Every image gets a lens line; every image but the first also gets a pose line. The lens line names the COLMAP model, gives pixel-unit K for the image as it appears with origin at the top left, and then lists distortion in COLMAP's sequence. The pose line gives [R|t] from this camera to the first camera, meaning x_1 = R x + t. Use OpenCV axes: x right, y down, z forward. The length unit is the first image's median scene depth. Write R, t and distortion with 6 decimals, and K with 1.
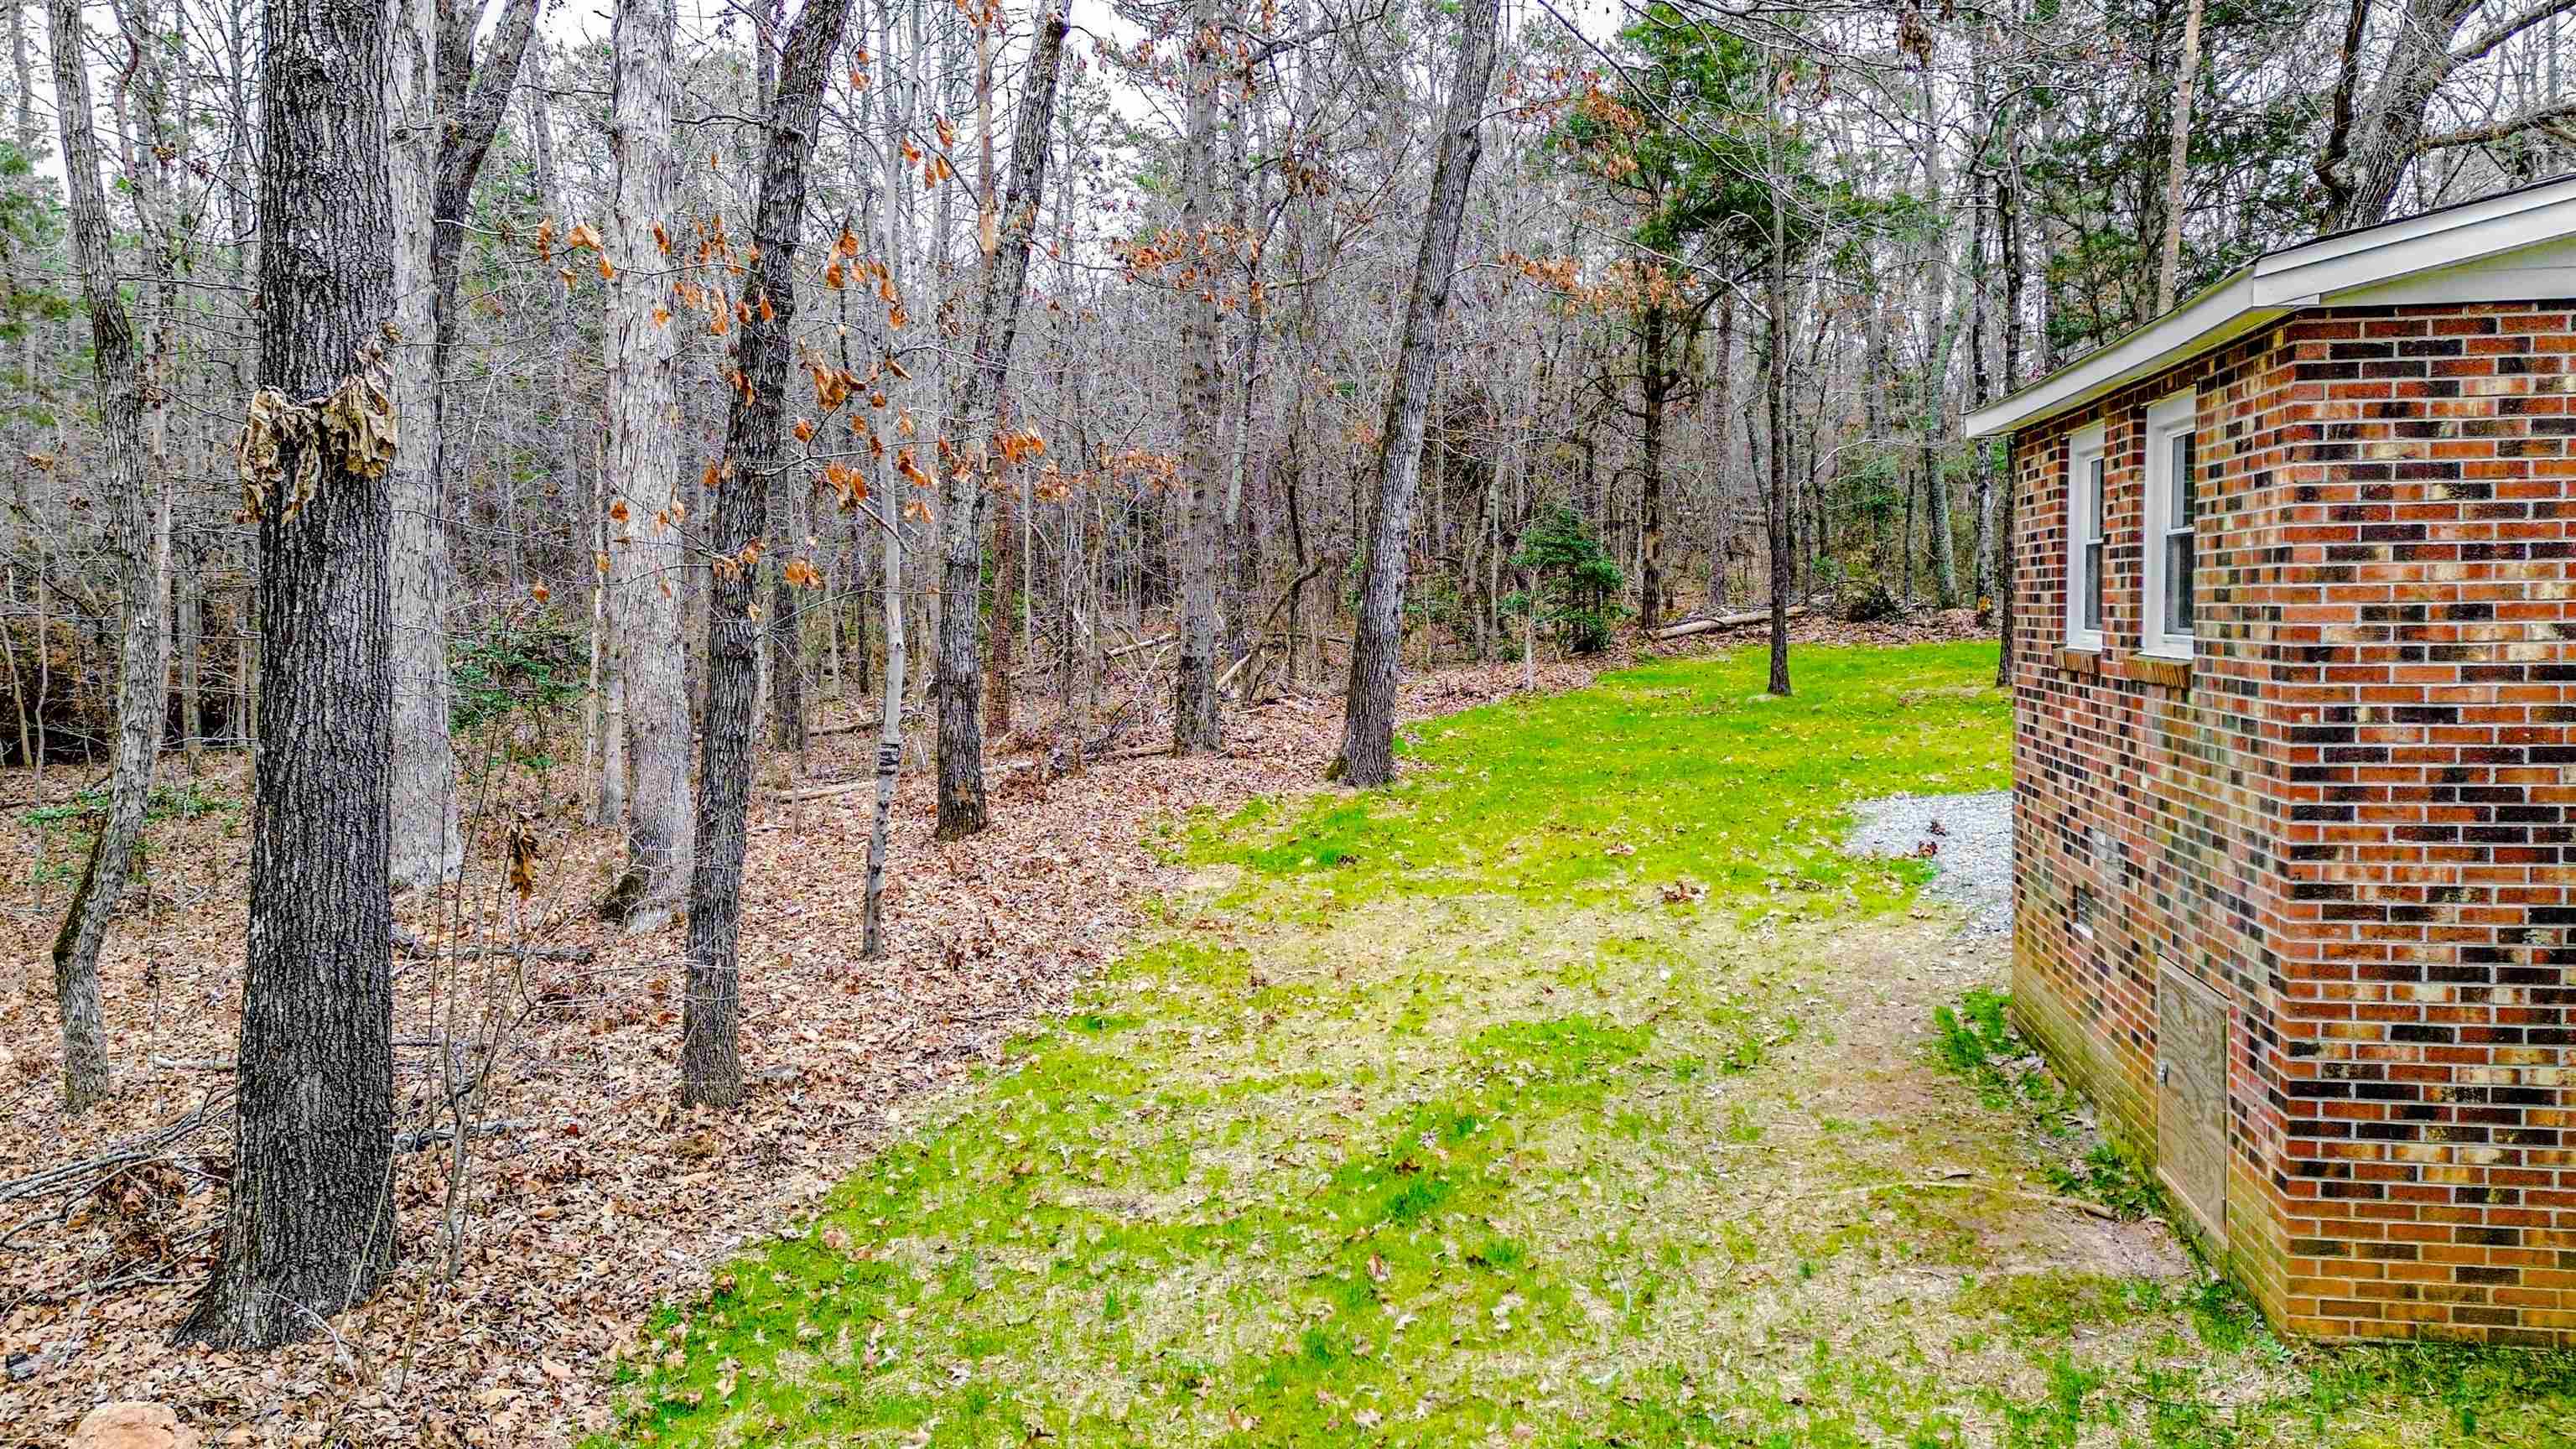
lens RADIAL K [[2008.7, 0, 1418.6], [0, 2008.7, 683.4], [0, 0, 1]] dist [0.074928, -0.044414]
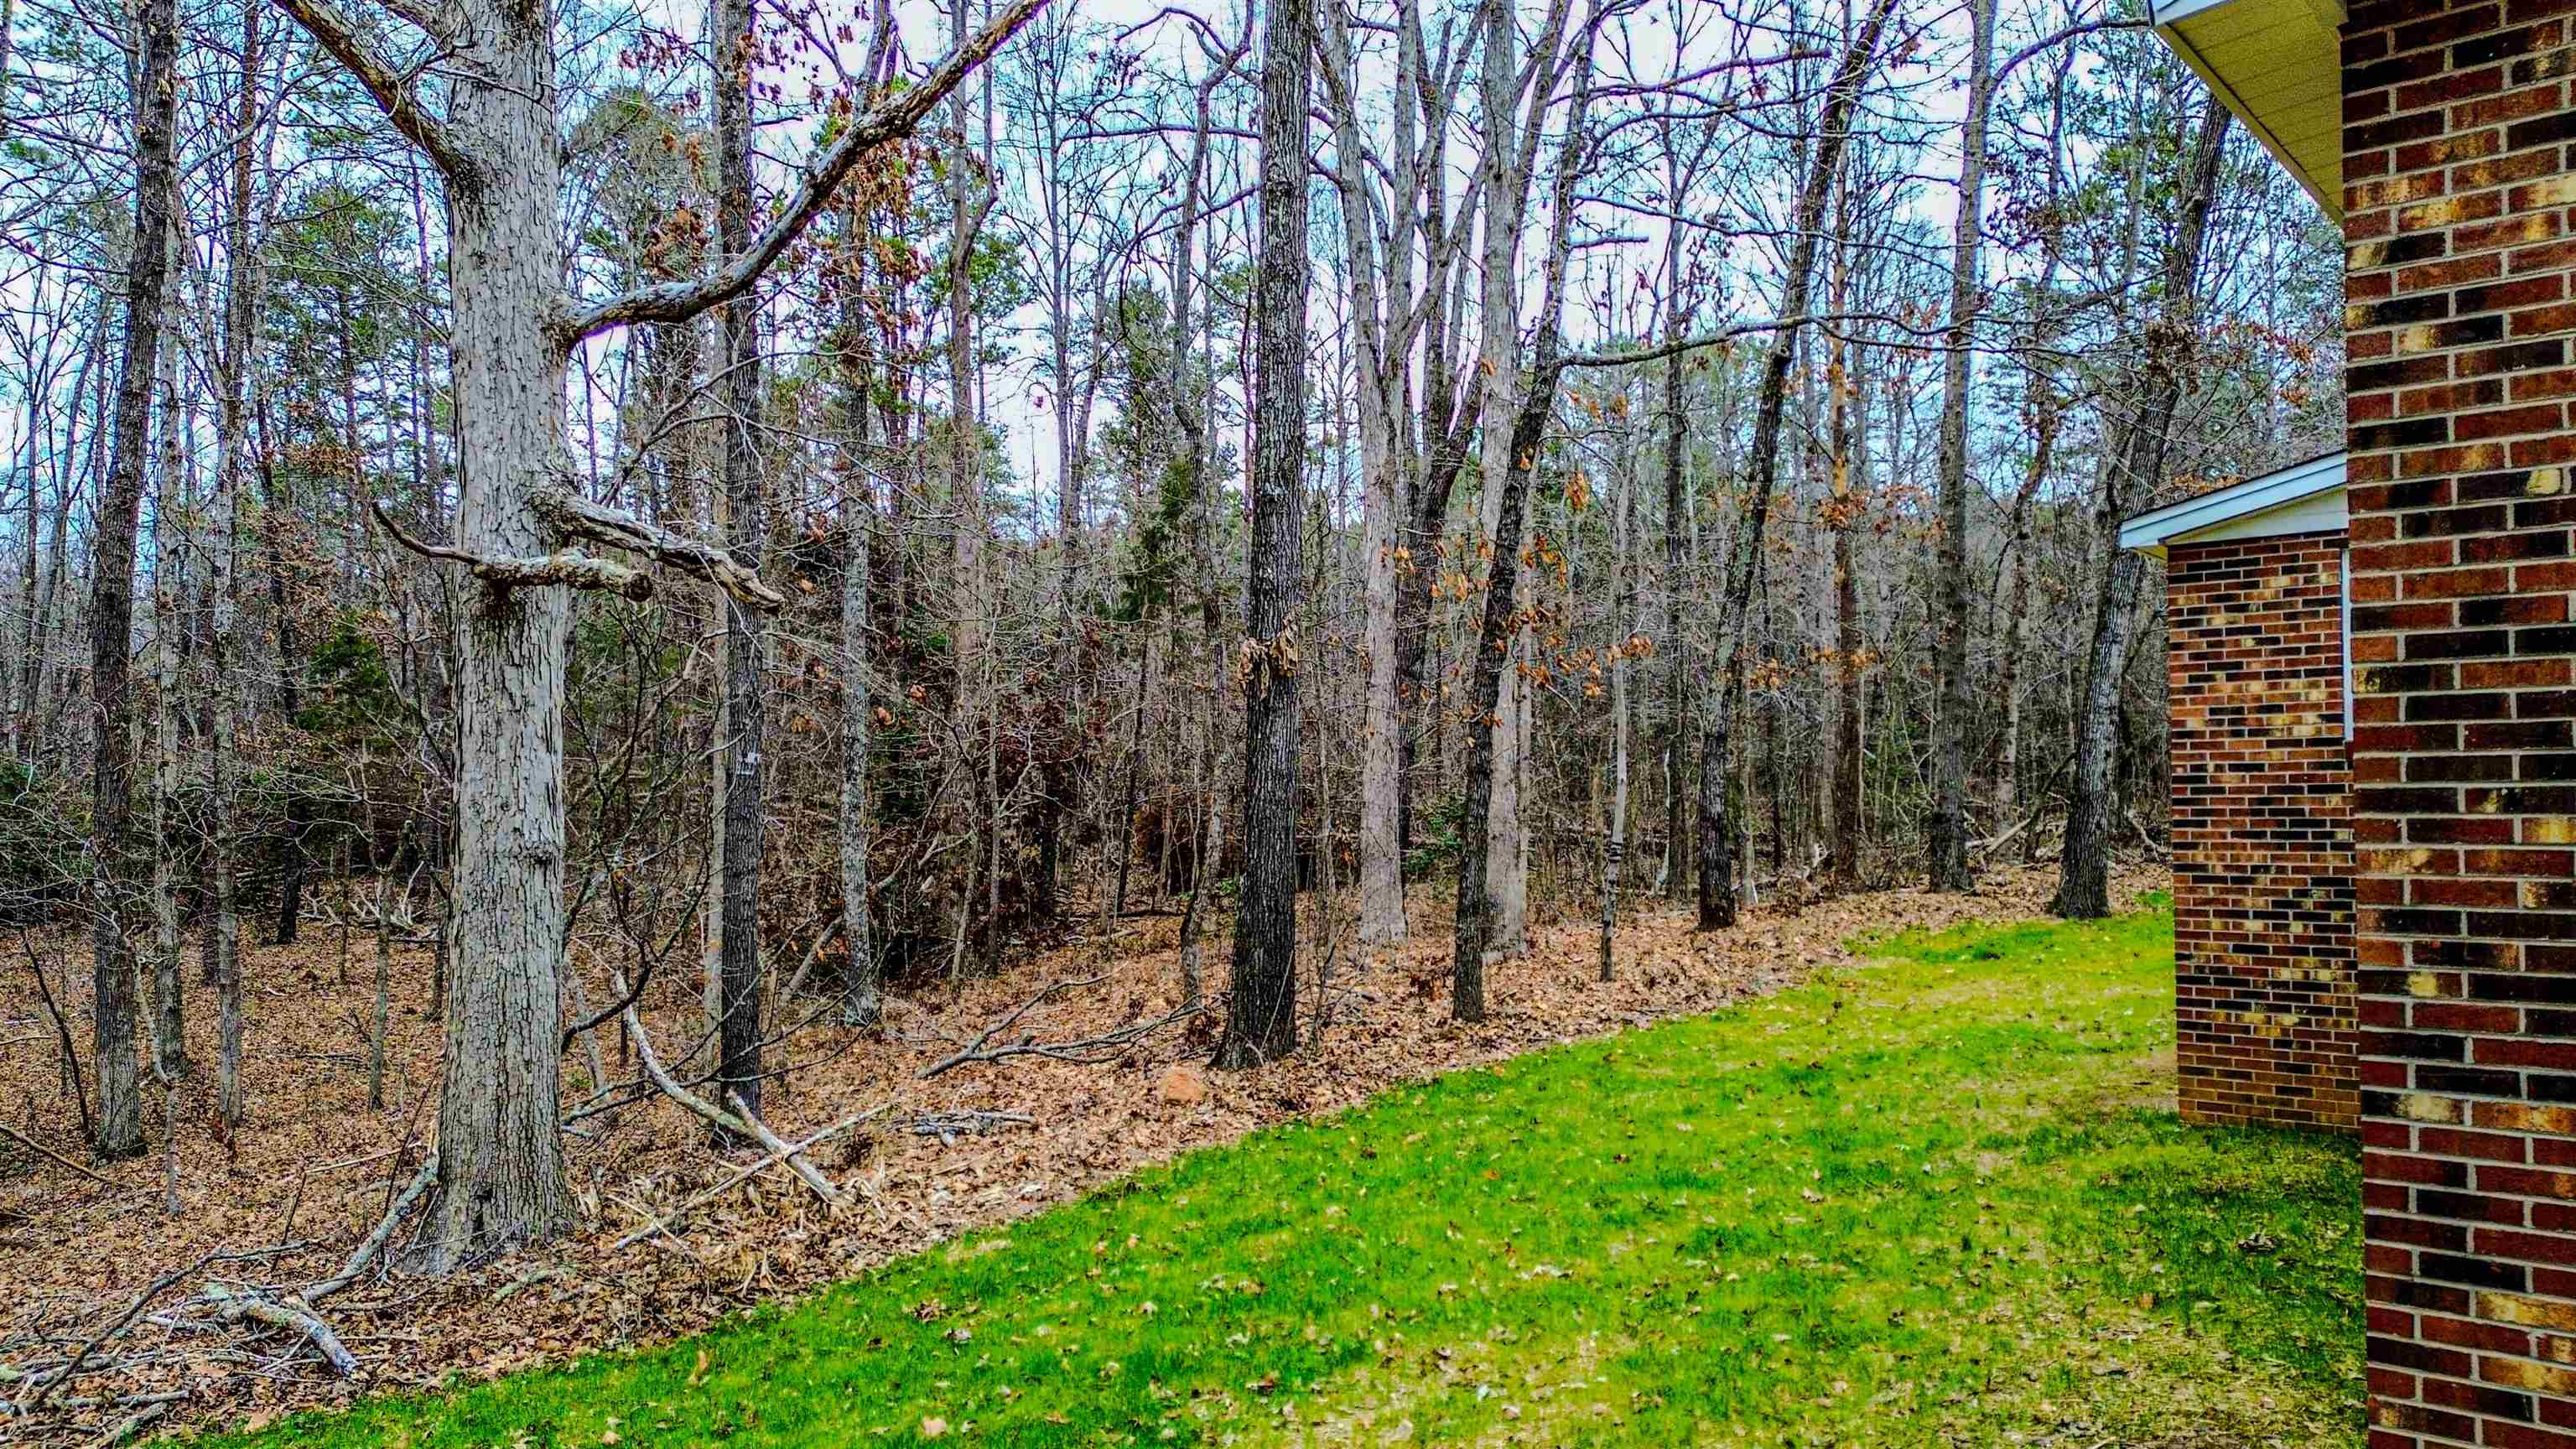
lens RADIAL K [[2008.7, 0, 1286.8], [0, 2008.7, 725.4], [0, 0, 1]] dist [0.074928, -0.044414]
pose [[0.844210, -0.020694, -0.535614, 0.736377], [-0.025219, 0.996615, -0.078253, 0.138117], [0.535420, 0.079569, 0.840830, -0.934300]]
